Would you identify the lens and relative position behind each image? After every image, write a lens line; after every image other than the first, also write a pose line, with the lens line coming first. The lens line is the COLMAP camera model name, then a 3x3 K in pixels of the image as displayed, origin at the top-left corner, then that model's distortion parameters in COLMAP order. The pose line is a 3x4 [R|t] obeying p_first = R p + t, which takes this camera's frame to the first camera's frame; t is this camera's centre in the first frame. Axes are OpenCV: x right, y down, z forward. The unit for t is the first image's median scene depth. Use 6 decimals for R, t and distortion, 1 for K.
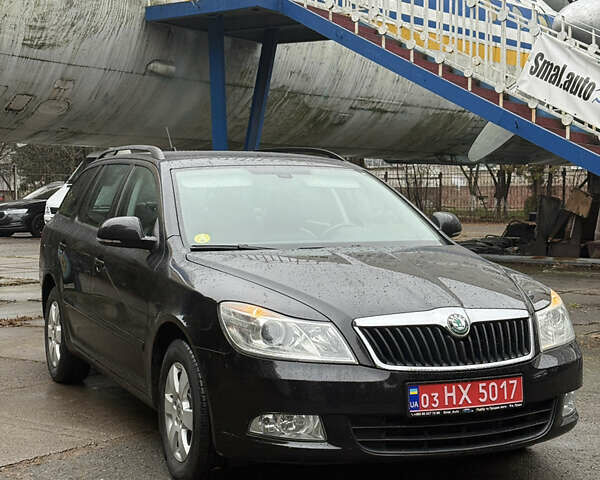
lens RADIAL K [[1097.4, 0, 300.0], [0, 1097.4, 240.0], [0, 0, 1]] dist [0.139577, 0.086622]
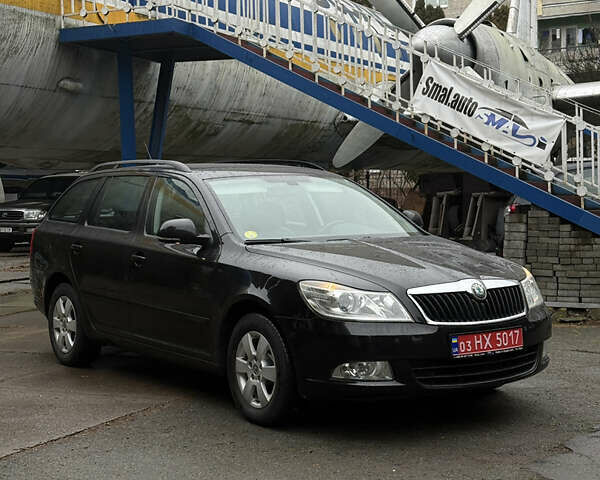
lens RADIAL K [[1097.4, 0, 300.0], [0, 1097.4, 240.0], [0, 0, 1]] dist [0.139577, 0.086622]
pose [[0.980946, -0.027033, 0.192393, -0.268533], [0.027911, 0.999609, -0.001855, 0.008463], [-0.192268, 0.007189, 0.981316, -0.234225]]
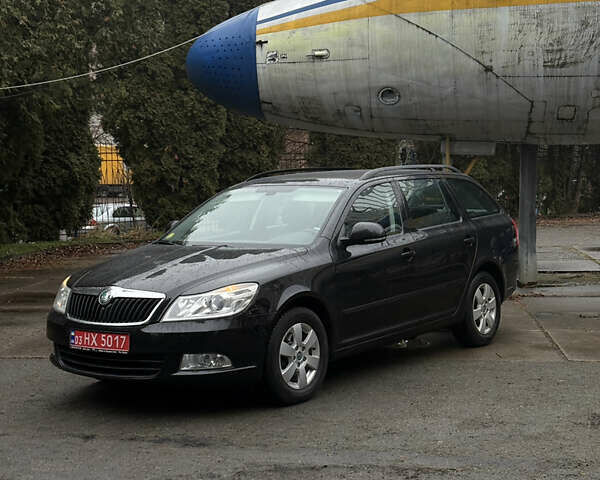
lens RADIAL K [[1097.4, 0, 300.0], [0, 1097.4, 240.0], [0, 0, 1]] dist [0.139577, 0.086622]
pose [[0.502390, 0.044523, -0.863494, 1.342962], [-0.023280, 0.999008, 0.037966, -0.058934], [0.864328, 0.001029, 0.502928, 0.357918]]
